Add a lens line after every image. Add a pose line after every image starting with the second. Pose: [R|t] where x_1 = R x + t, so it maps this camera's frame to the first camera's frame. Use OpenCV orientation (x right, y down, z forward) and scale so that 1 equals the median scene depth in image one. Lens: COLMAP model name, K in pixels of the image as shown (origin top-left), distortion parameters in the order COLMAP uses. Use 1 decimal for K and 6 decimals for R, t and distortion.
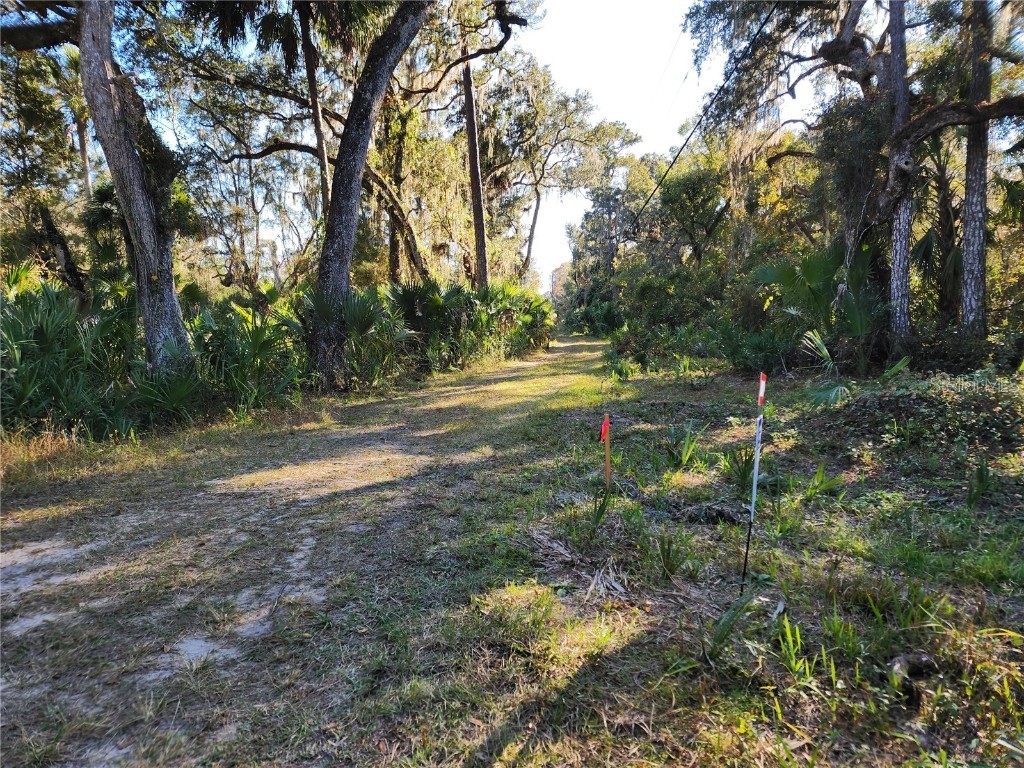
lens RADIAL K [[664.9, 0, 497.2], [0, 664.9, 381.2], [0, 0, 1]] dist [0.121192, -0.124428]
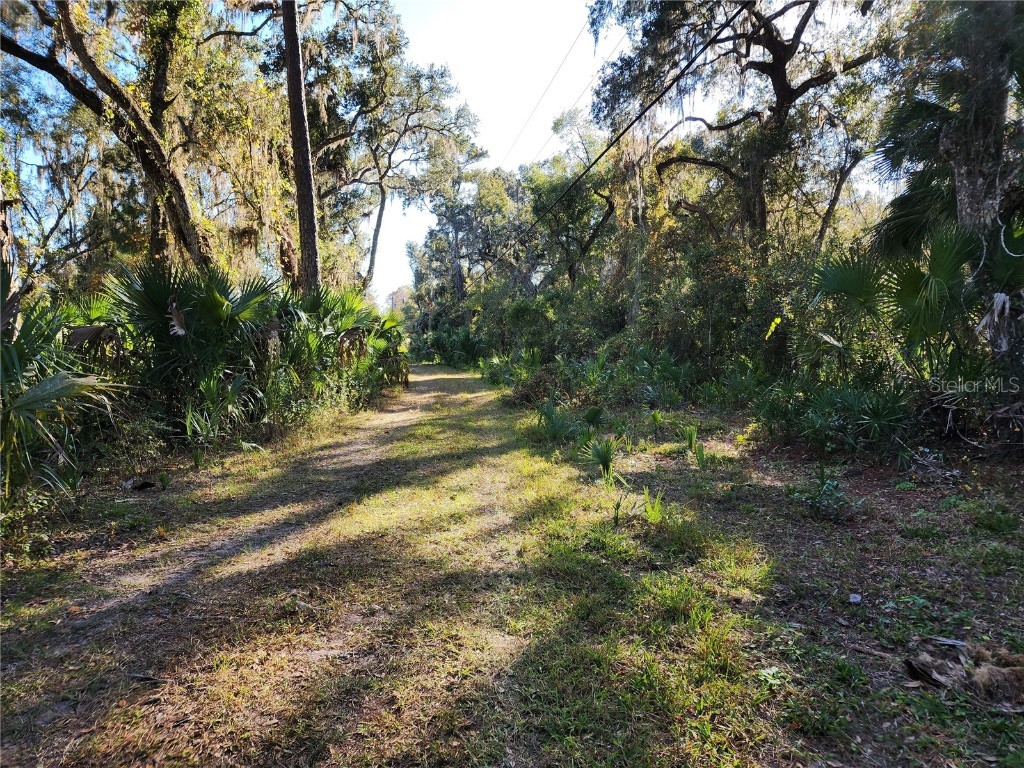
lens RADIAL K [[664.9, 0, 497.2], [0, 664.9, 381.2], [0, 0, 1]] dist [0.121192, -0.124428]
pose [[0.969385, 0.005513, 0.245484, -0.004420], [0.004188, 0.999231, -0.038976, -0.021502], [-0.245510, 0.038811, 0.968617, 0.229252]]
